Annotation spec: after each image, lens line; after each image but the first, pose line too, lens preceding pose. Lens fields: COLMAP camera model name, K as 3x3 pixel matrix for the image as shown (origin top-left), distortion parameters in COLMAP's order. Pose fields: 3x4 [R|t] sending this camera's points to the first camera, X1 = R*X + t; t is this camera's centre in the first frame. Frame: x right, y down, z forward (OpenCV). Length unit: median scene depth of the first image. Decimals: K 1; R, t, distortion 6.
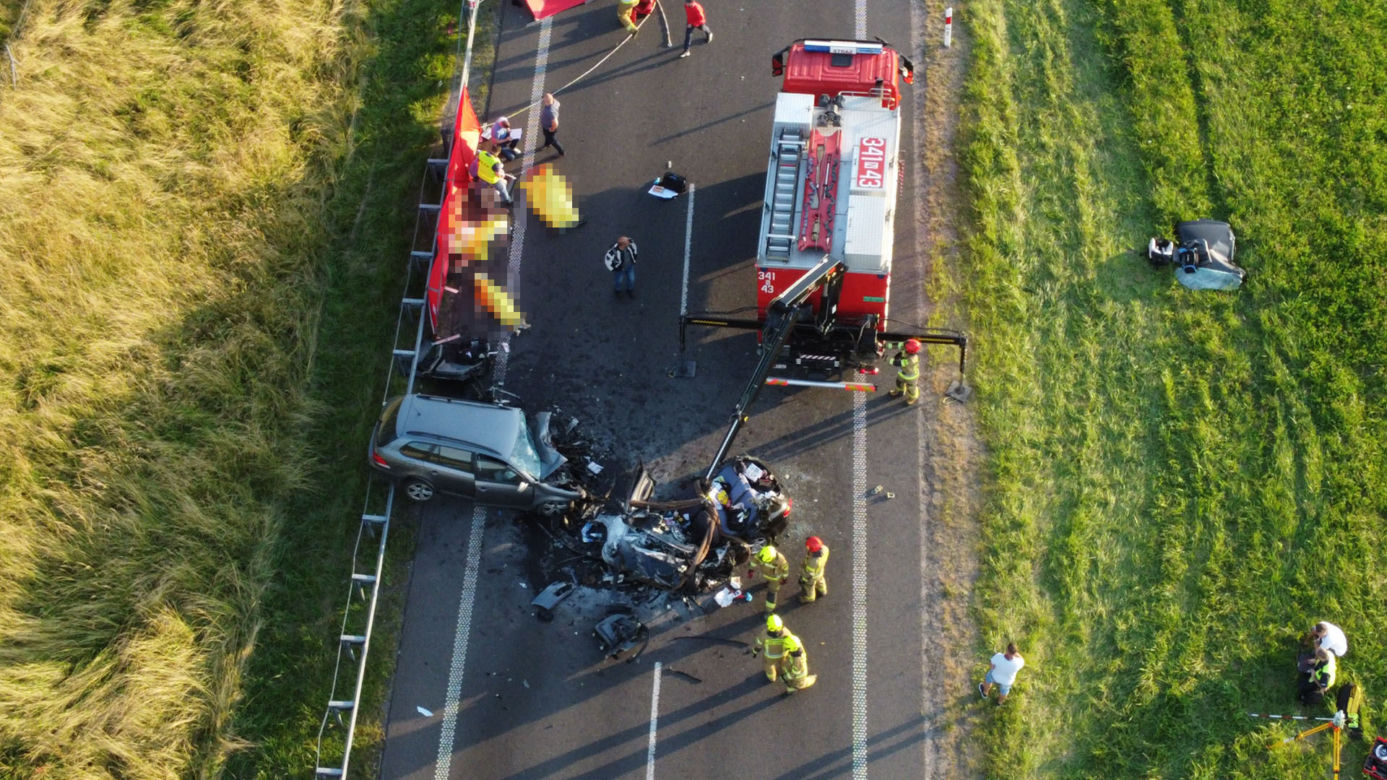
lens RADIAL K [[2099.2, 0, 693.5], [0, 2099.2, 390.0], [0, 0, 1]] dist [0.015215, -0.085987]
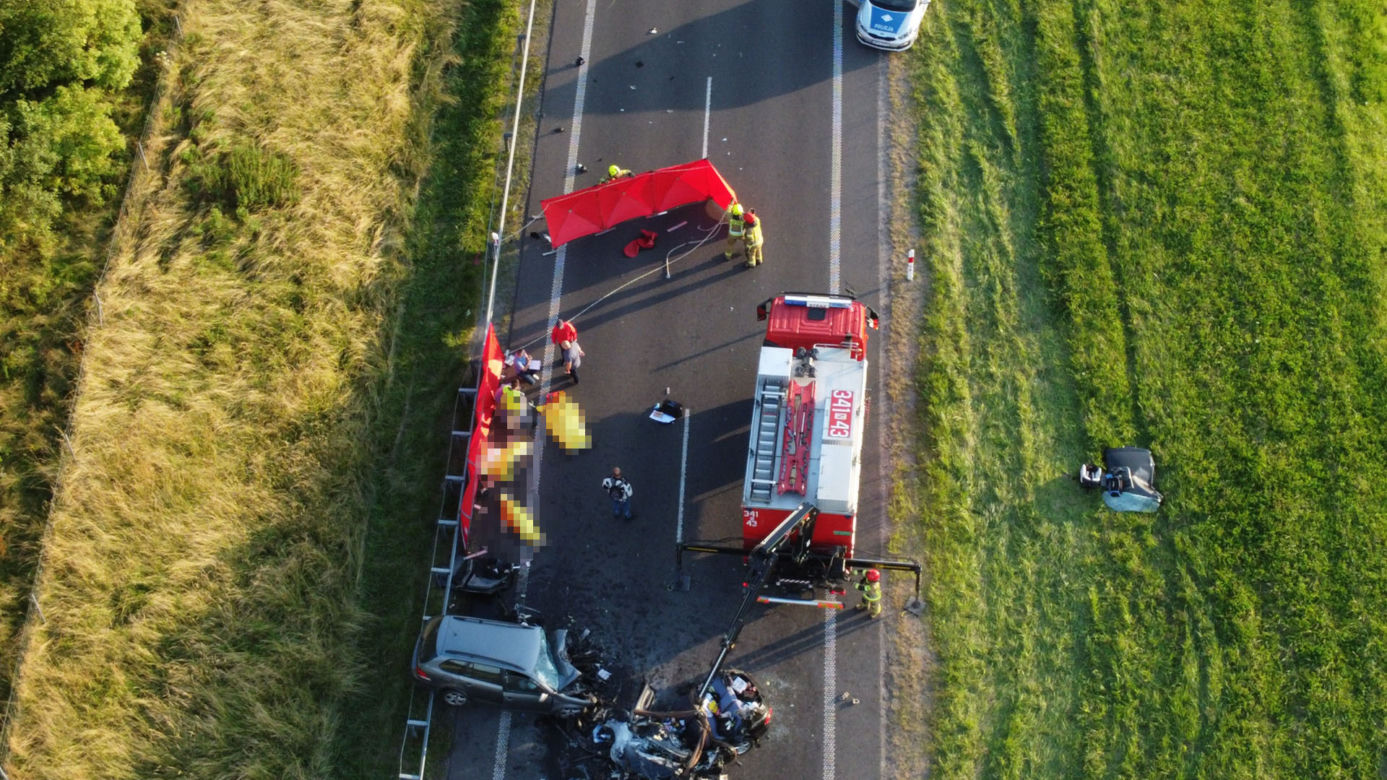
lens RADIAL K [[2099.2, 0, 693.5], [0, 2099.2, 390.0], [0, 0, 1]] dist [0.015215, -0.085987]
pose [[0.999984, 0.003542, 0.004494, -0.002792], [-0.003555, 0.999989, 0.002947, -0.123078], [-0.004483, -0.002963, 0.999986, -0.169862]]
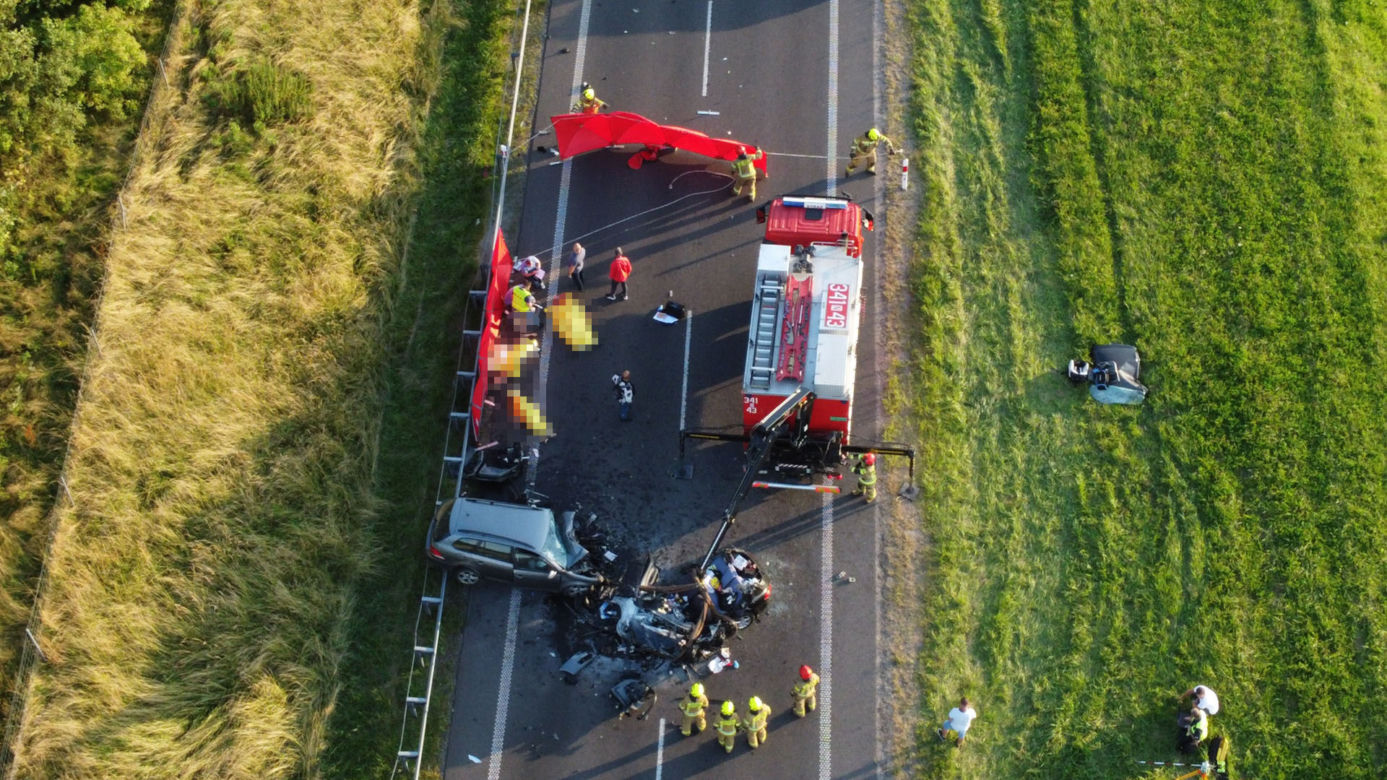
lens RADIAL K [[2099.2, 0, 693.5], [0, 2099.2, 390.0], [0, 0, 1]] dist [0.015215, -0.085987]
pose [[0.999996, 0.000438, 0.002761, -0.001966], [-0.000447, 0.999995, 0.003120, -0.062164], [-0.002760, -0.003121, 0.999991, -0.217083]]
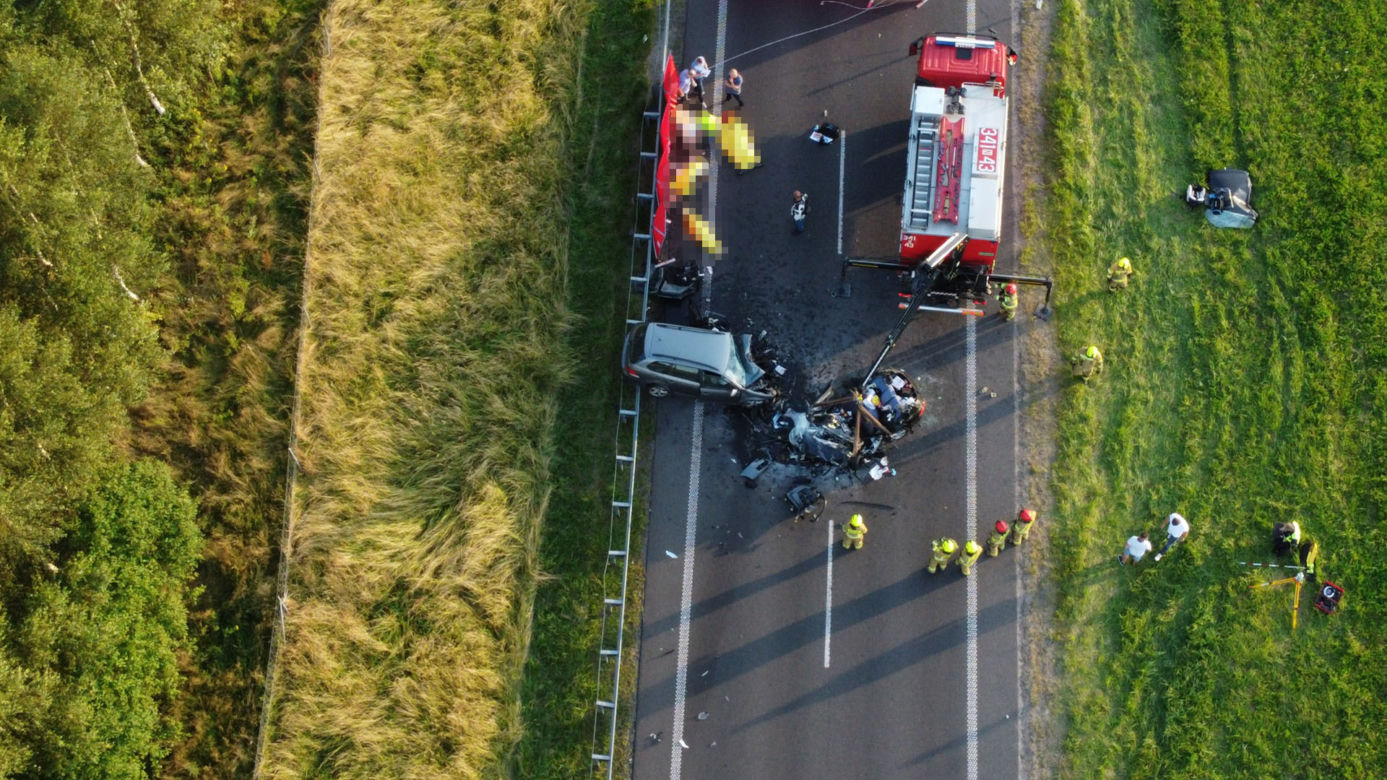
lens RADIAL K [[2099.2, 0, 693.5], [0, 2099.2, 390.0], [0, 0, 1]] dist [0.015215, -0.085987]
pose [[0.999960, 0.008332, 0.003338, -0.106991], [-0.008859, 0.975893, 0.218068, -0.247681], [-0.001441, -0.218089, 0.975928, -0.352664]]
